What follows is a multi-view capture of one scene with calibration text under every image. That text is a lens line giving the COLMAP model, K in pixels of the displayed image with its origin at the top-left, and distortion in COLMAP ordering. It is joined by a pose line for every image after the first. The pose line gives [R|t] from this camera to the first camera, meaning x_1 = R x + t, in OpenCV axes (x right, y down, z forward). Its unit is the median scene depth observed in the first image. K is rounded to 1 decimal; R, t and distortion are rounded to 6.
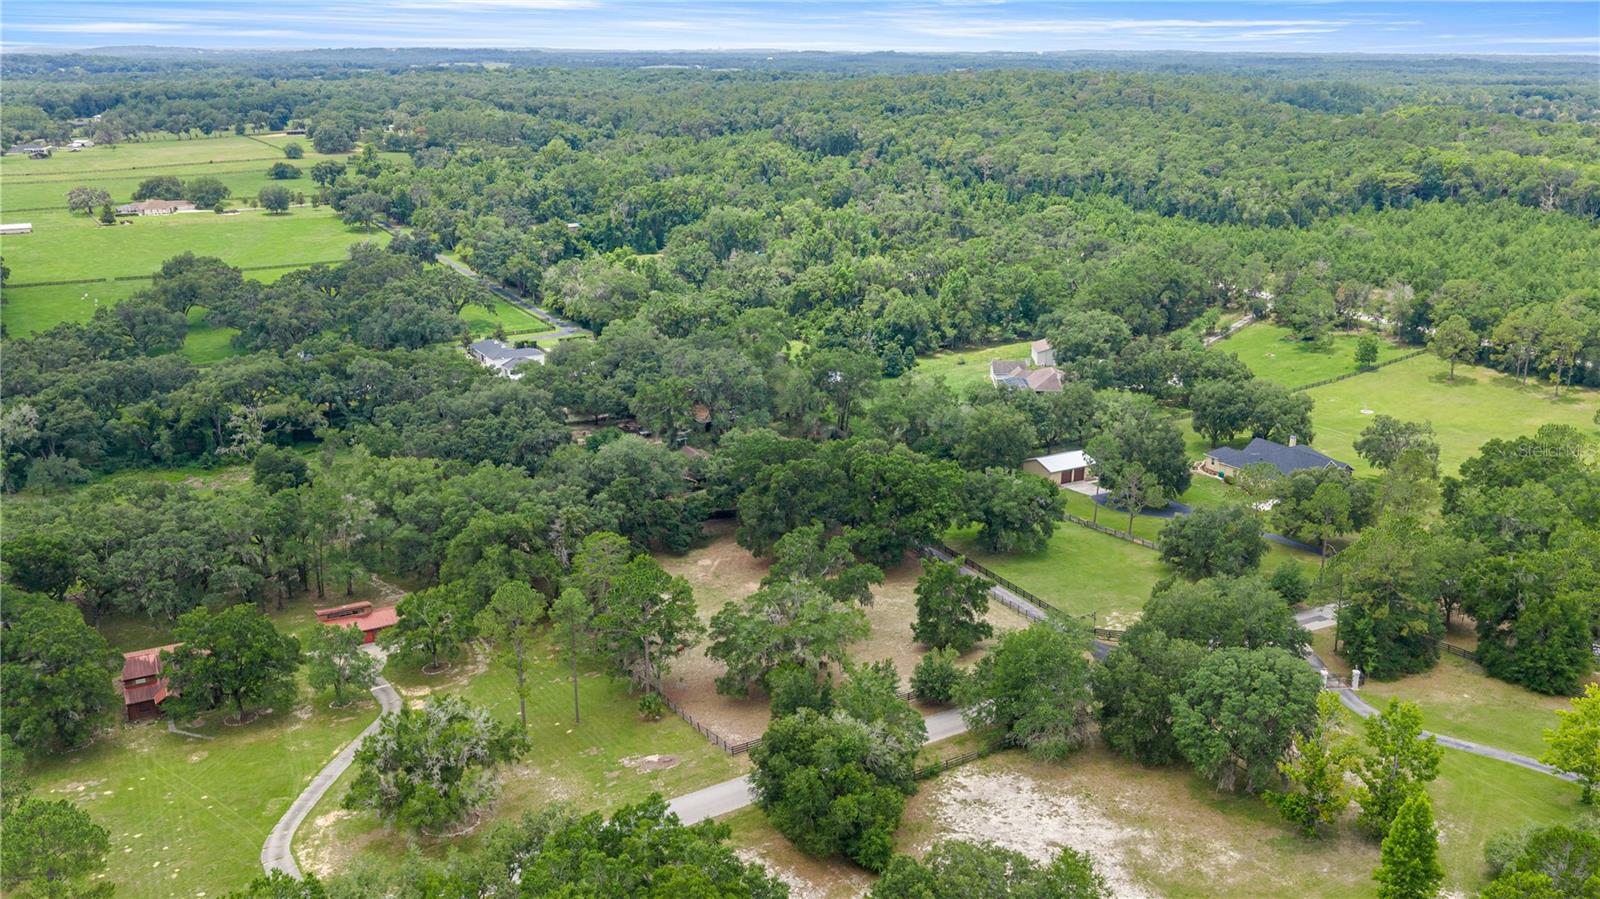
lens RADIAL K [[1311.0, 0, 804.2], [0, 1311.0, 454.1], [0, 0, 1]] dist [0.009081, -0.040841]
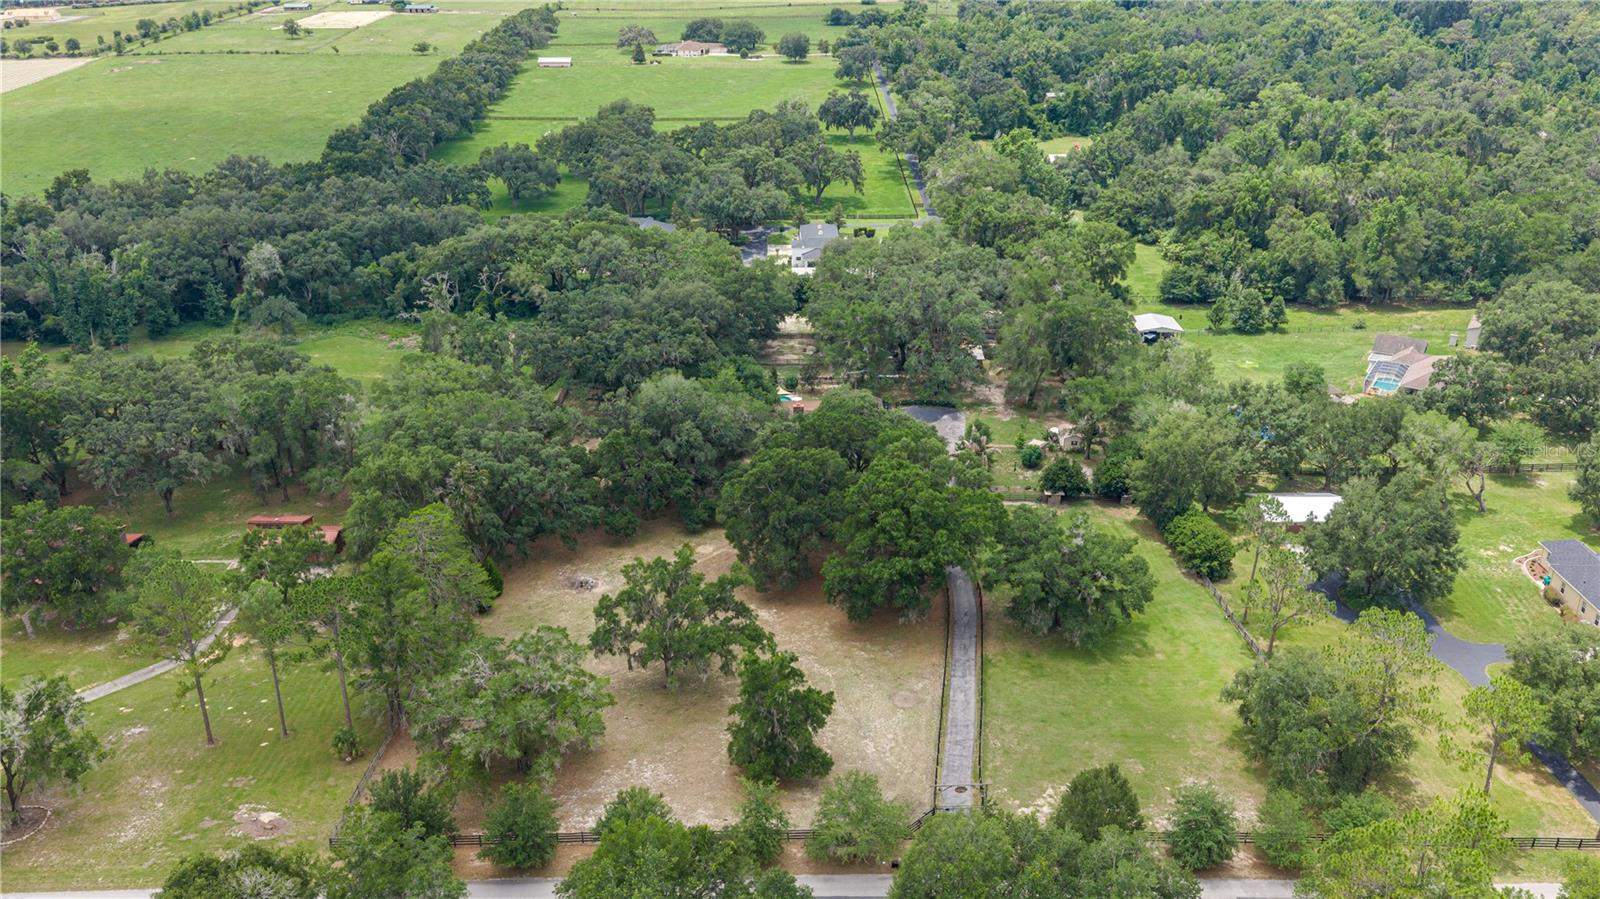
lens RADIAL K [[1311.0, 0, 802.0], [0, 1311.0, 446.9], [0, 0, 1]] dist [0.009081, -0.040841]
pose [[0.864859, 0.192516, -0.463633, 0.186918], [-0.143688, 0.979837, 0.138826, -0.055410], [0.481012, -0.053446, 0.875084, 0.179343]]
